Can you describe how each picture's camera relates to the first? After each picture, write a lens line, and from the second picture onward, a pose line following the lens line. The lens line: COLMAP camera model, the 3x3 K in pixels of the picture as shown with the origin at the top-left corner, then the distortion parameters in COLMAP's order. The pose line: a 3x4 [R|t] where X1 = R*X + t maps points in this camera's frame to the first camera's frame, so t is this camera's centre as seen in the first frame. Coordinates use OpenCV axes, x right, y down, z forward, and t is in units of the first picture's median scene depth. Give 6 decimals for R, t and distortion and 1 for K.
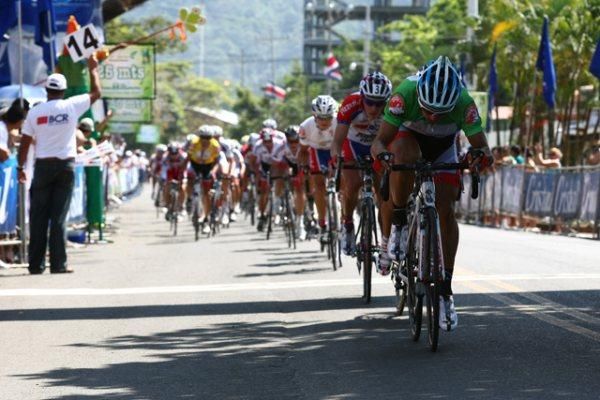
lens RADIAL K [[3147.7, 0, 300.0], [0, 3147.7, 200.0], [0, 0, 1]] dist [0.214947, -11.231905]
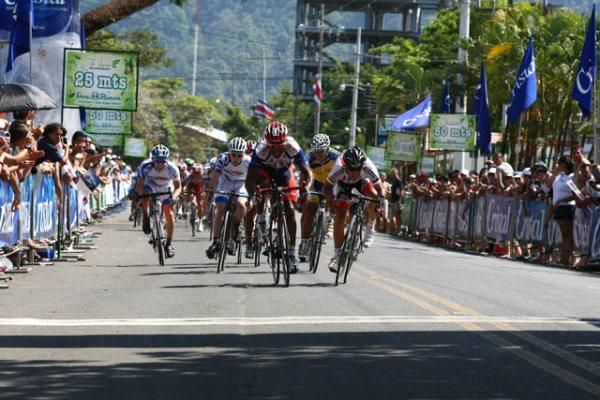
lens RADIAL K [[2644.6, 0, 300.0], [0, 2644.6, 200.0], [0, 0, 1]] dist [0.278709, 6.907062]
pose [[0.999545, 0.030025, 0.003018, 0.001748], [-0.030009, 0.999535, -0.005419, -0.001514], [-0.003180, 0.005326, 0.999981, 0.151934]]
